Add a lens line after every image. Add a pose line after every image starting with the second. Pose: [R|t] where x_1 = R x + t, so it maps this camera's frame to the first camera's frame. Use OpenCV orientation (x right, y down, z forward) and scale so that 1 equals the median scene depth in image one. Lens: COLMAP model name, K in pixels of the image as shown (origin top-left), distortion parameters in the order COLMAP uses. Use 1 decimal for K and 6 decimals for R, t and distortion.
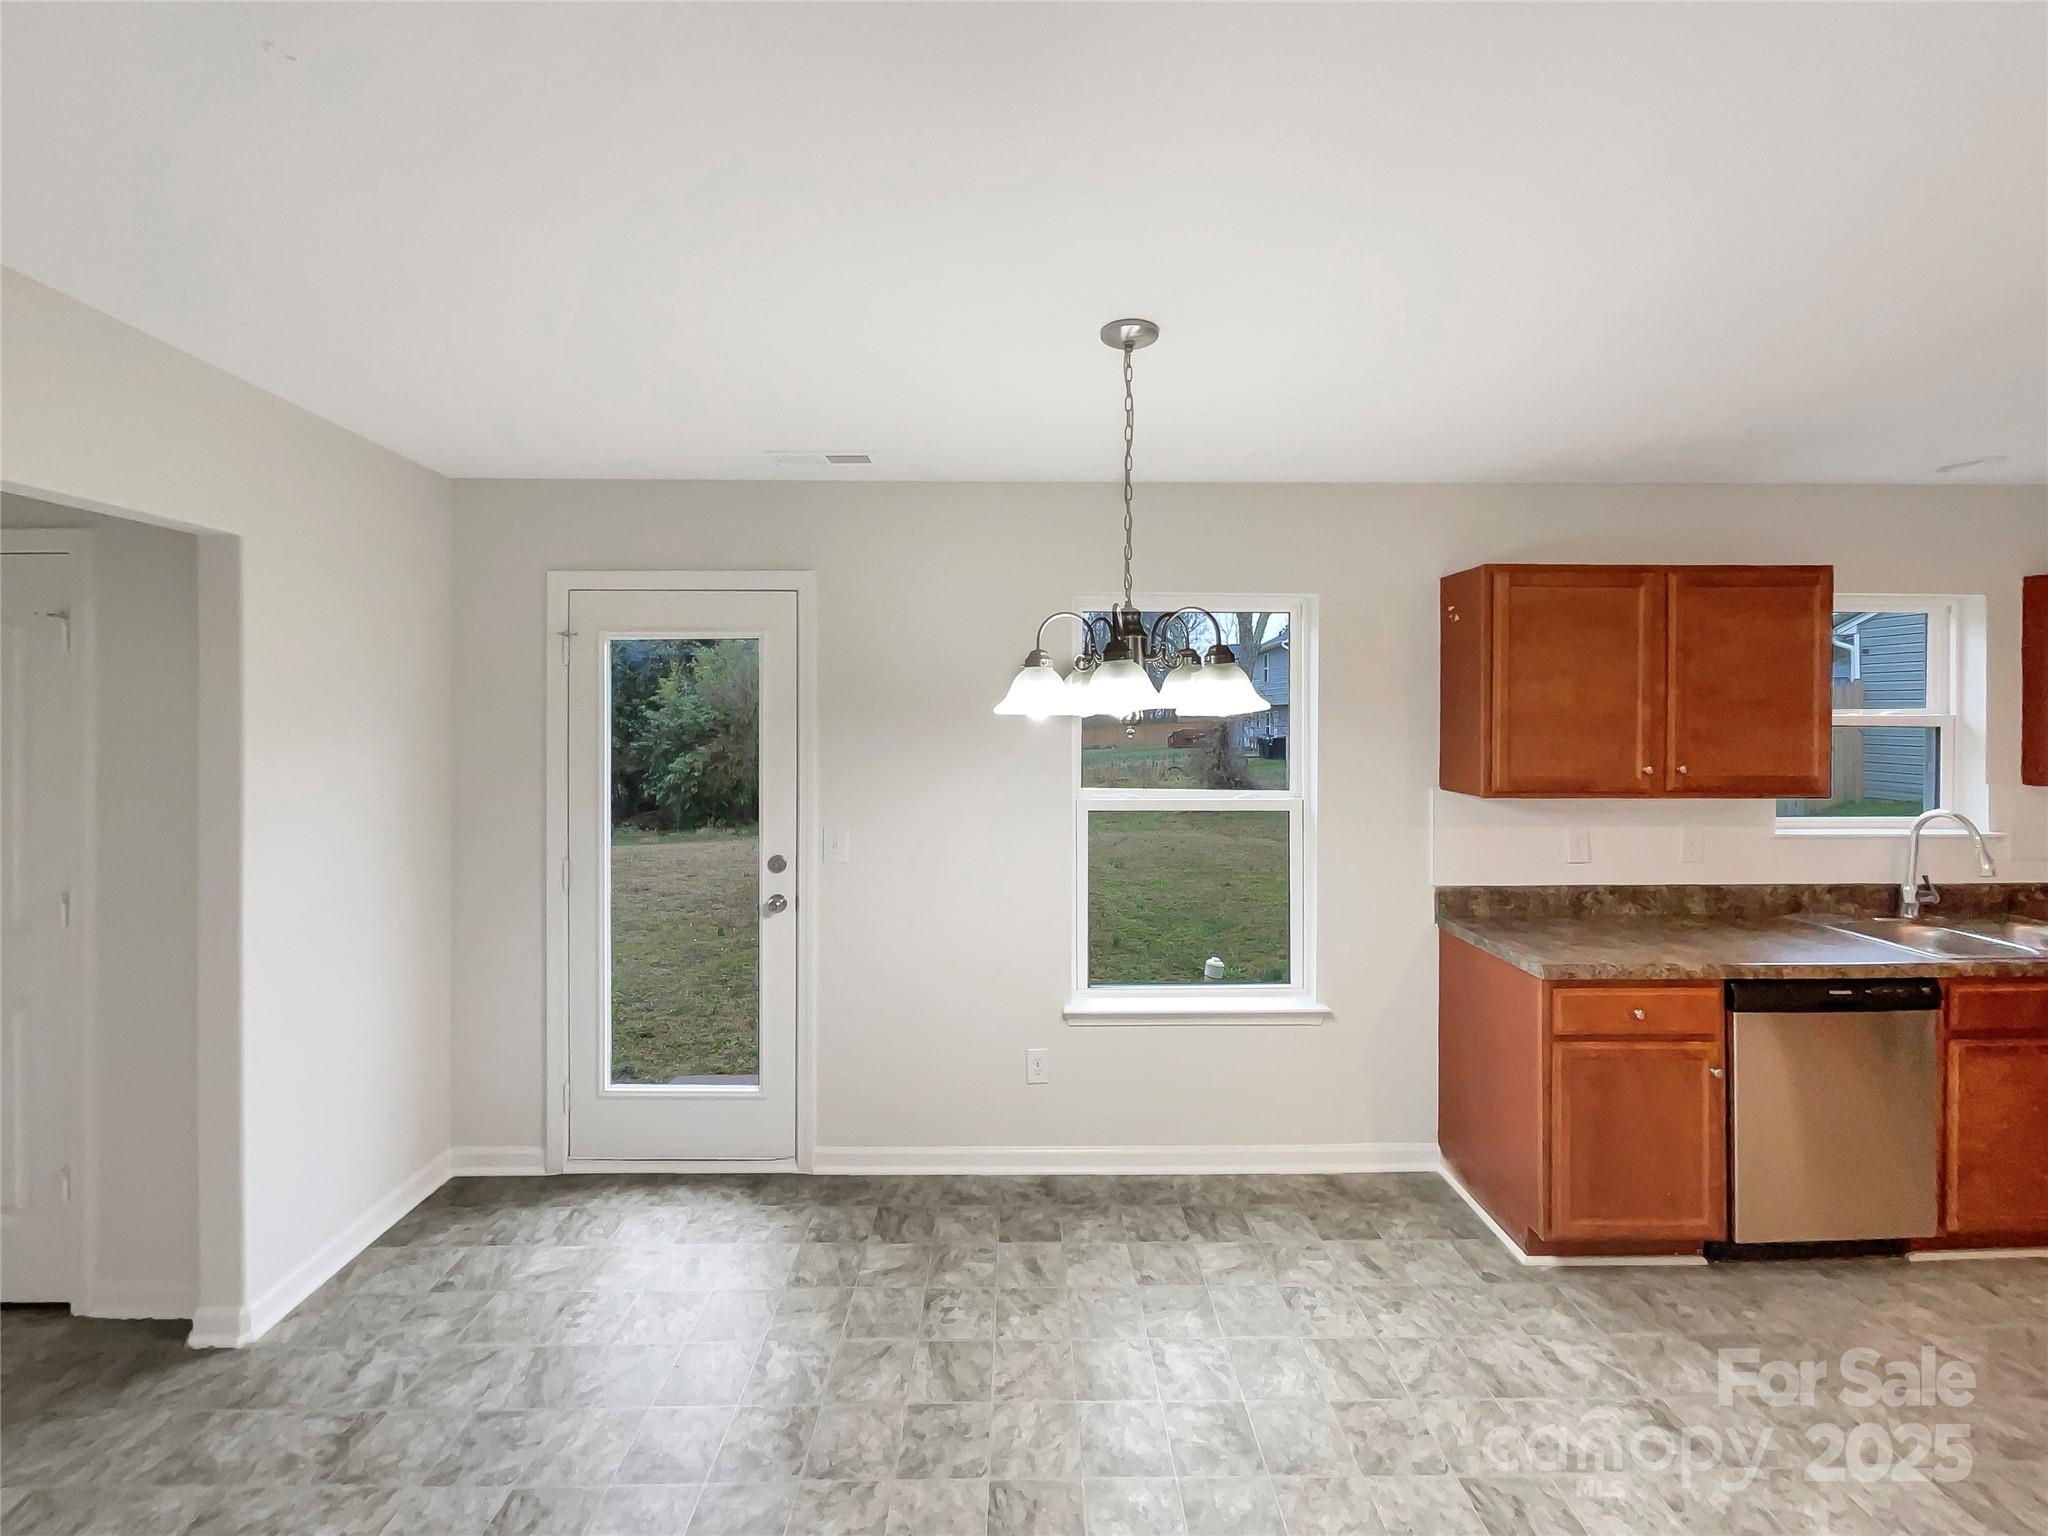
lens RADIAL K [[841.2, 0, 1029.7], [0, 841.2, 727.5], [0, 0, 1]] dist [0.006145, -0.001495]
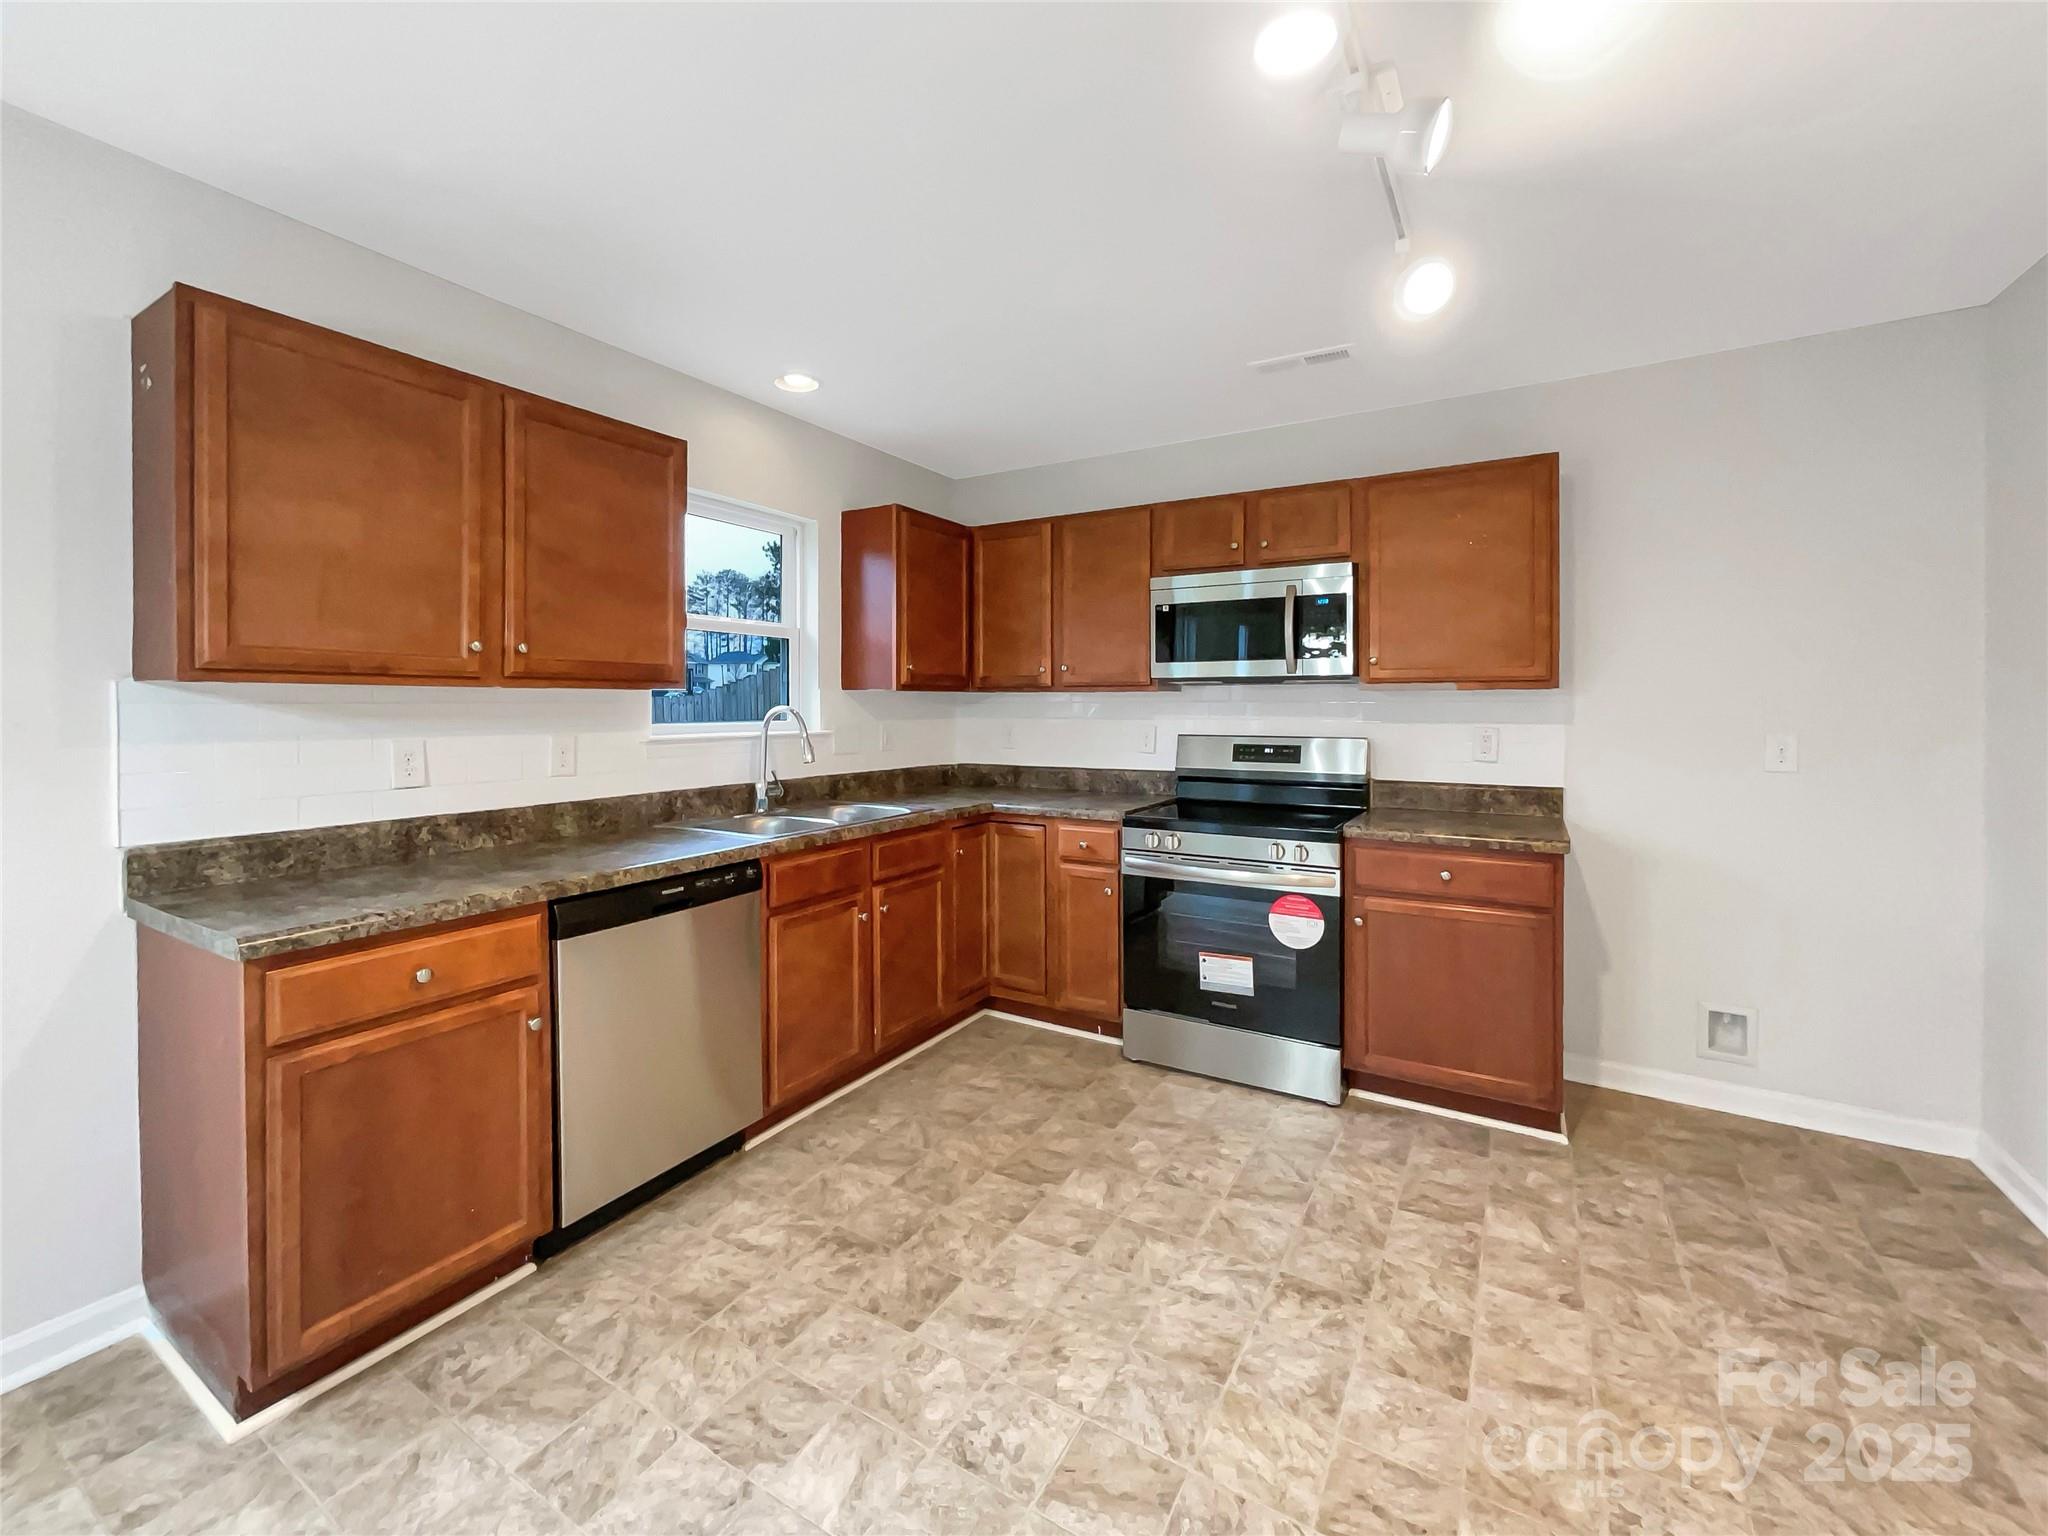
lens RADIAL K [[841.2, 0, 1041.9], [0, 841.2, 715.6], [0, 0, 1]] dist [0.006145, -0.001495]
pose [[0.510731, -0.002568, 0.859737, 0.367621], [0.002924, 0.999995, 0.001250, 0.119889], [-0.859735, 0.001875, 0.510736, 0.194696]]
